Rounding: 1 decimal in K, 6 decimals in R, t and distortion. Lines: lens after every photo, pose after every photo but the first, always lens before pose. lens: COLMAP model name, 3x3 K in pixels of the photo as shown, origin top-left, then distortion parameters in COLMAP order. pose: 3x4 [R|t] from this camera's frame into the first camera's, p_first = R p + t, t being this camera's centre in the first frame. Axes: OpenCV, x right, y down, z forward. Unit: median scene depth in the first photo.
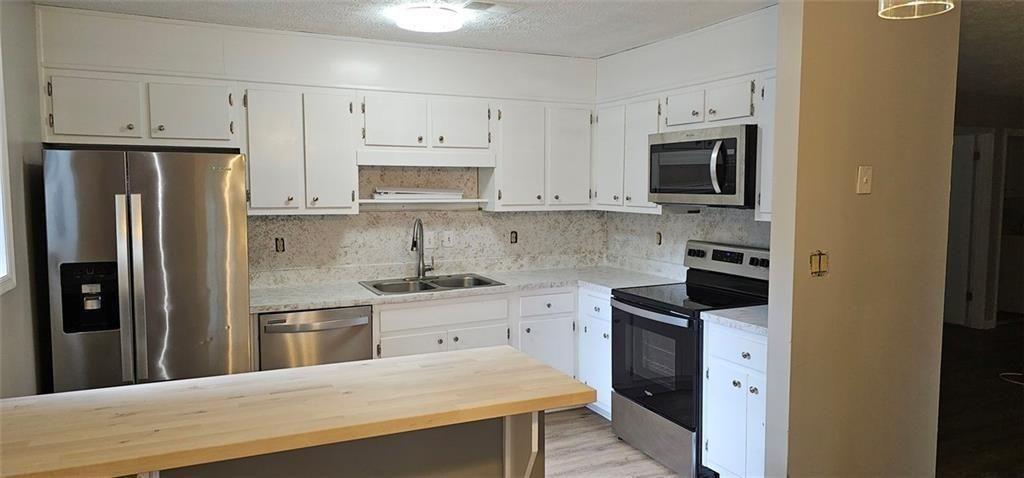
lens RADIAL K [[683.3, 0, 512.0], [0, 683.3, 239.0], [0, 0, 1]] dist [0.091100, -0.112930]
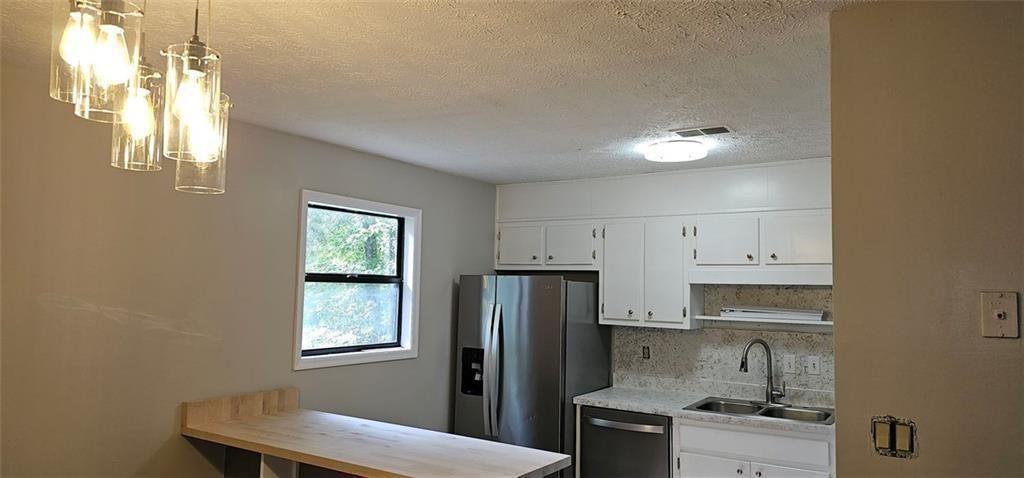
lens RADIAL K [[683.3, 0, 512.0], [0, 683.3, 239.0], [0, 0, 1]] dist [0.091100, -0.112930]
pose [[0.514933, -0.053710, -0.855546, 0.532134], [-0.085581, 0.989828, -0.113650, -0.029184], [0.852948, 0.131741, 0.505098, 0.200762]]
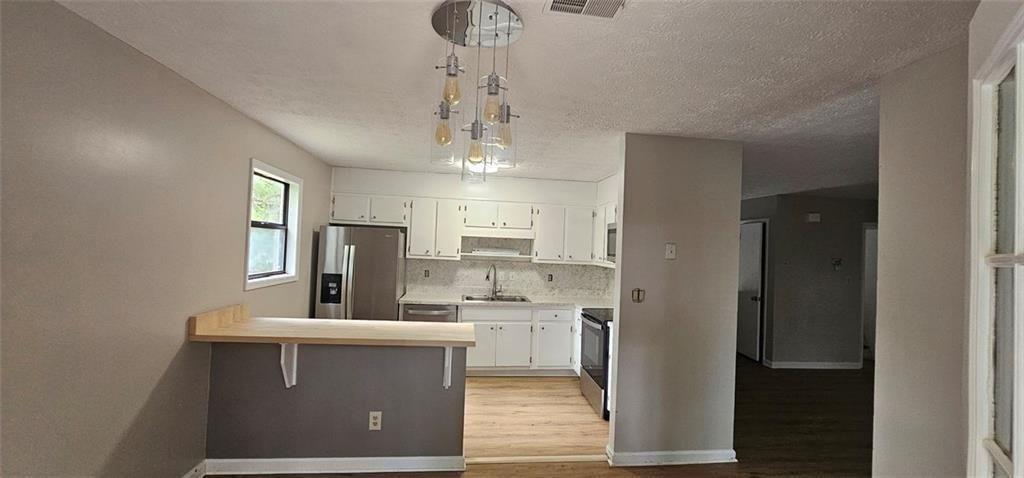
lens RADIAL K [[422.9, 0, 512.0], [0, 422.9, 239.0], [0, 0, 1]] dist [-0.000961, 0.000081]
pose [[0.944707, 0.030433, -0.326500, 0.309198], [-0.065070, 0.993282, -0.095693, 0.010234], [0.321395, 0.111648, 0.940341, -0.117243]]
